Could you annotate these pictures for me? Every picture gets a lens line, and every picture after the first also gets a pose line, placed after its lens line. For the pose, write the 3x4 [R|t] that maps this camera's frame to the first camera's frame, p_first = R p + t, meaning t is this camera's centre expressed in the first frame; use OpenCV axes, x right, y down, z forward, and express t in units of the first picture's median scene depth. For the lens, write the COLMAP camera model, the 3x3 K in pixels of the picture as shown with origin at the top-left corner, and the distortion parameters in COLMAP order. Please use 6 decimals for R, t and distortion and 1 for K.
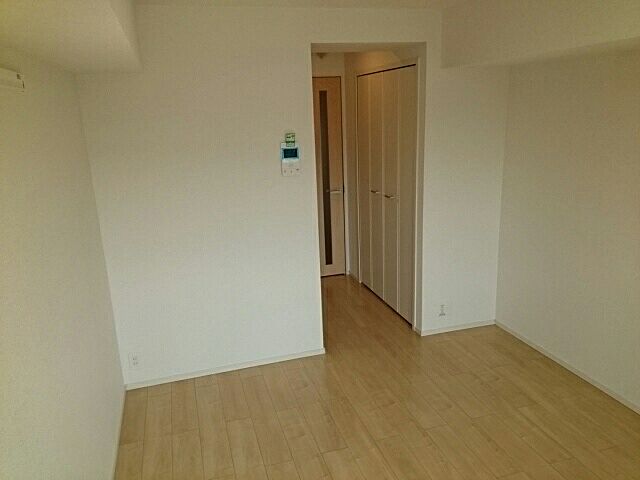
lens RADIAL K [[511.2, 0, 321.6], [0, 511.2, 242.7], [0, 0, 1]] dist [0.037216, -0.009977]
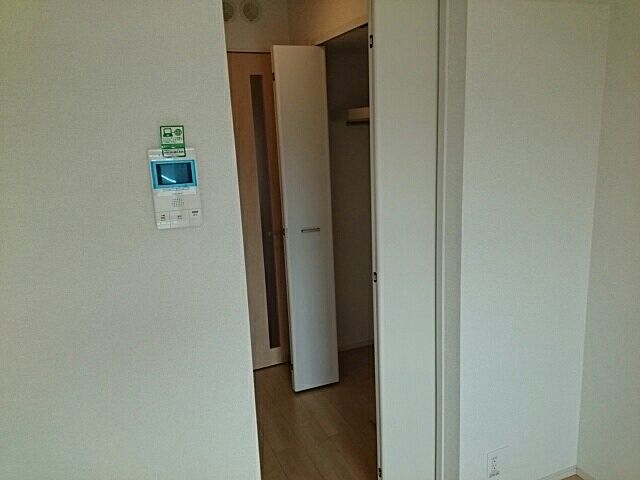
lens RADIAL K [[511.2, 0, 320.9], [0, 511.2, 237.0], [0, 0, 1]] dist [0.037216, -0.009977]
pose [[0.988552, -0.038098, 0.145988, -0.007290], [0.043215, 0.998552, -0.032040, -0.105179], [-0.144556, 0.037982, 0.988767, 0.574095]]
